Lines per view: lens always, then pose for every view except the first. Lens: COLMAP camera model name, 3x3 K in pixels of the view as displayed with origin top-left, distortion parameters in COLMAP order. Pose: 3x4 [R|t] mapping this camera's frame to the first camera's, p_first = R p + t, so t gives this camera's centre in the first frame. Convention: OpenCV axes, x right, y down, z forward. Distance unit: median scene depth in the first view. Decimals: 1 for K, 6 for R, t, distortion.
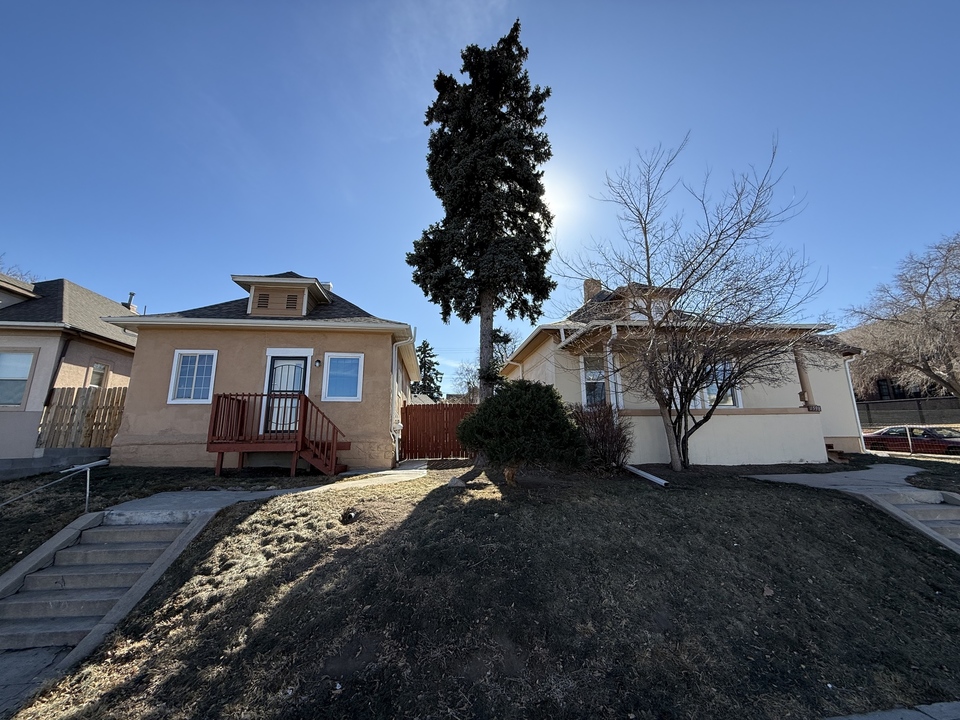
lens RADIAL K [[383.2, 0, 474.9], [0, 383.2, 355.7], [0, 0, 1]] dist [-0.002995, 0.001911]
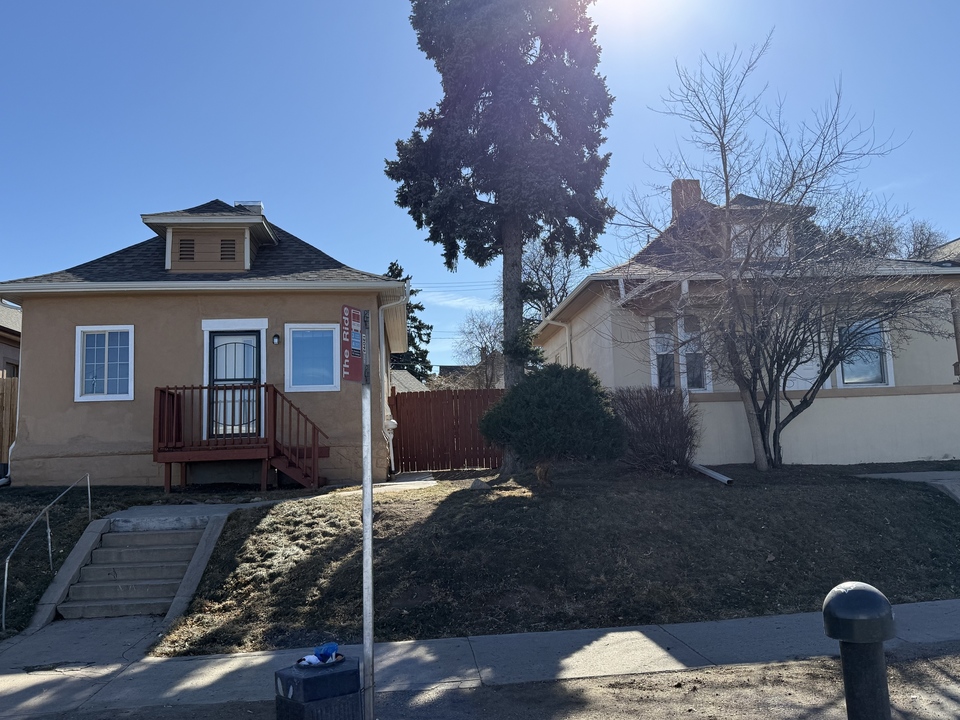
lens RADIAL K [[809.5, 0, 480.4], [0, 809.5, 359.2], [0, 0, 1]] dist [0.067132, -0.017141]
pose [[0.999524, -0.026370, -0.016018, -0.008761], [0.027809, 0.994847, 0.097500, -0.091991], [0.013364, -0.097899, 0.995107, -0.575810]]
